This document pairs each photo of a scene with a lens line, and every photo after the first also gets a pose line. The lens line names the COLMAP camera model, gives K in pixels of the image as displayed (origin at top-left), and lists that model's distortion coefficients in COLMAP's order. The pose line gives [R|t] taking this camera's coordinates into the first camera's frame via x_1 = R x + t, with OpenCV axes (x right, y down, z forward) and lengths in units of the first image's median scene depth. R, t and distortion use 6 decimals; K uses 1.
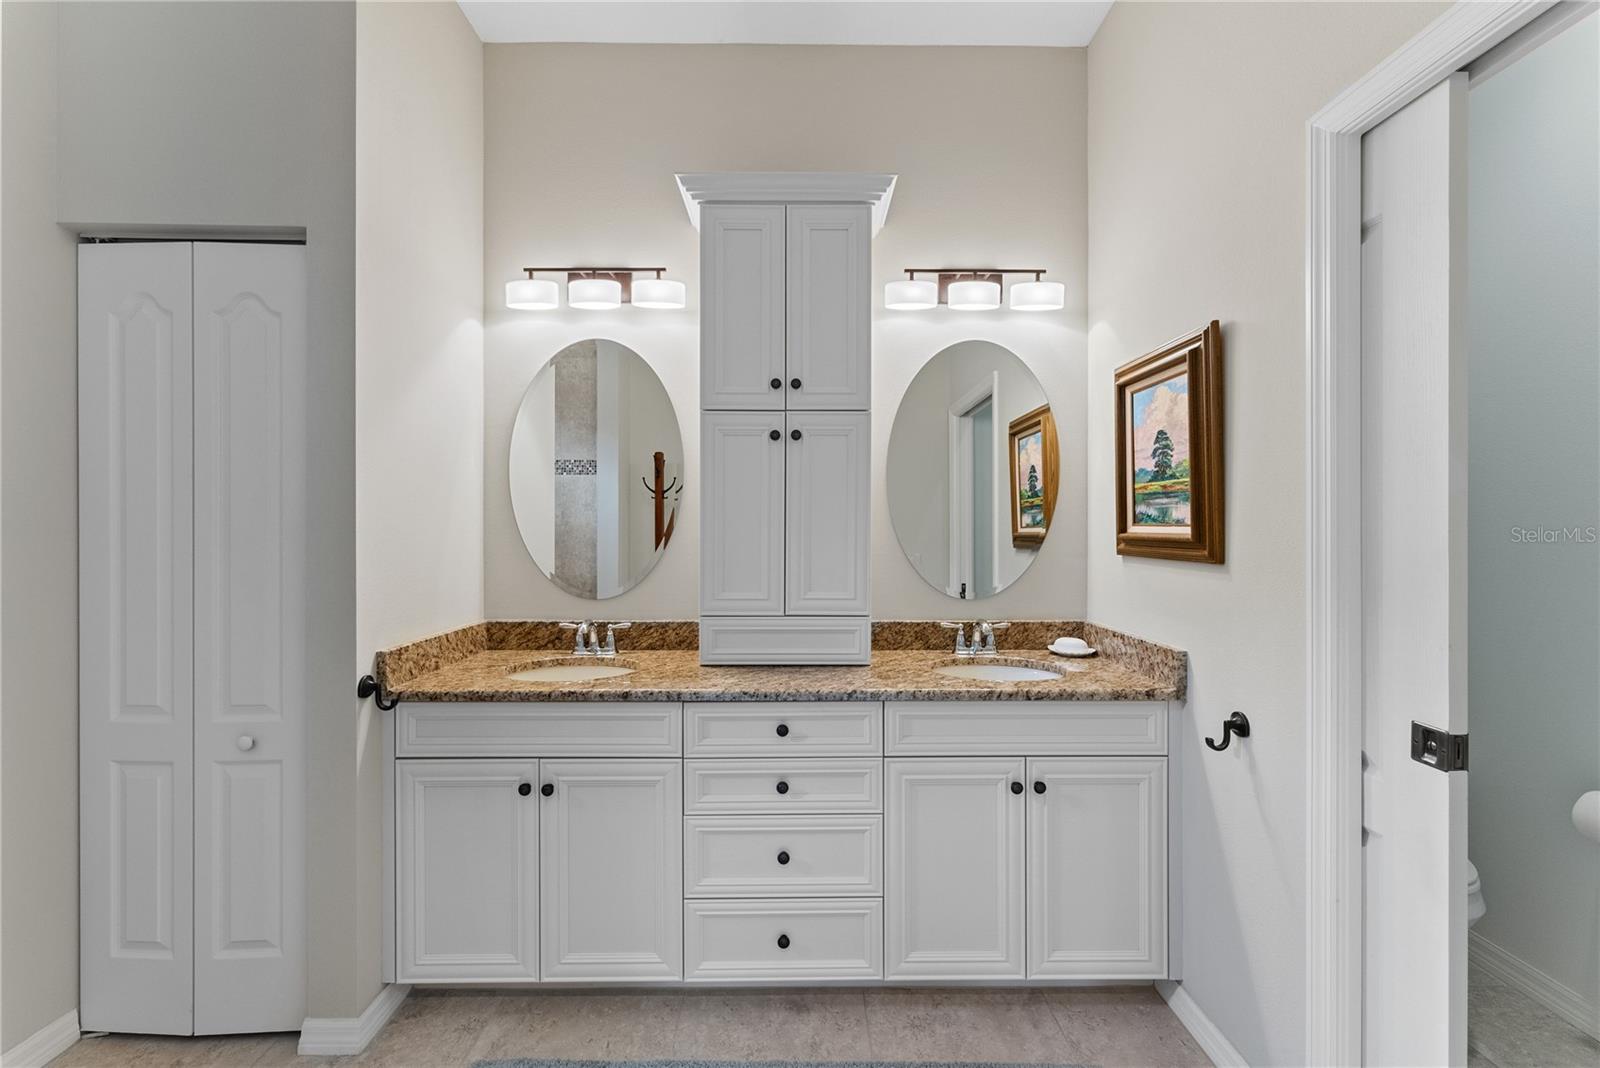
lens RADIAL K [[645.0, 0, 800.0], [0, 645.0, 534.0], [0, 0, 1]] dist [0.001689, 0.000311]
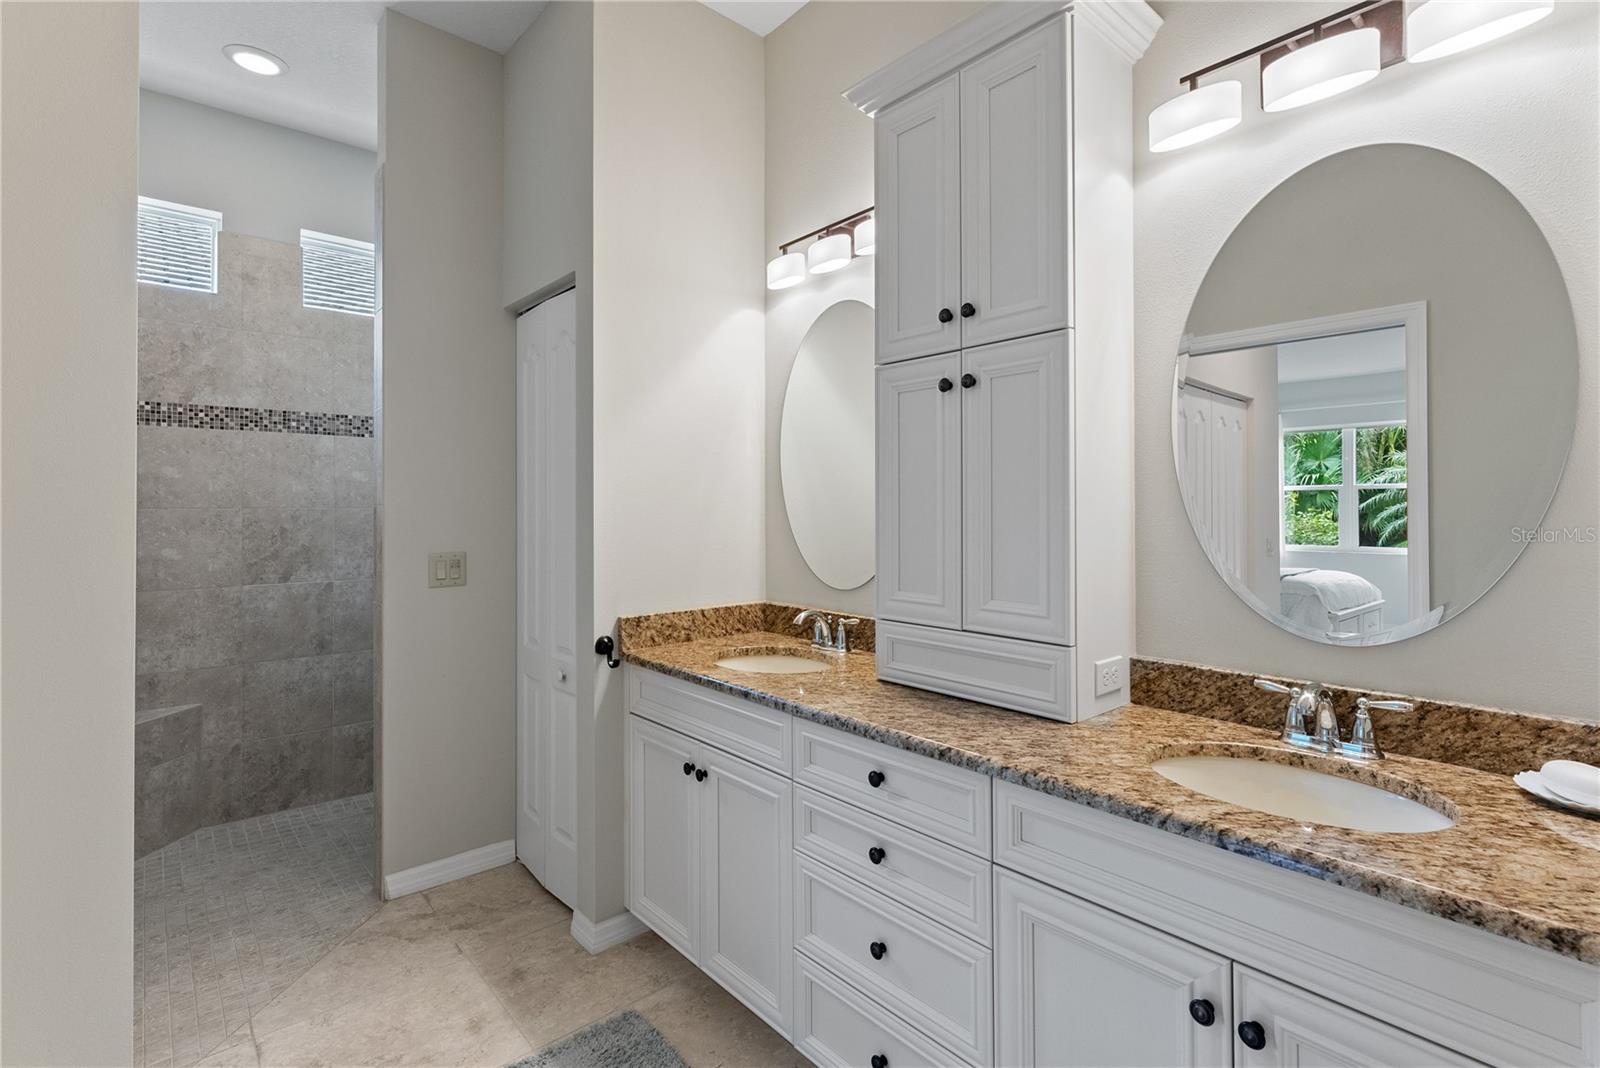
lens RADIAL K [[754.8, 0, 802.1], [0, 754.8, 503.6], [0, 0, 1]] dist [0.002320, 0.000020]
pose [[0.655185, -0.007647, -0.755430, 0.540591], [-0.003637, 0.999905, -0.013276, -0.004812], [0.755460, 0.011446, 0.655095, 0.325919]]
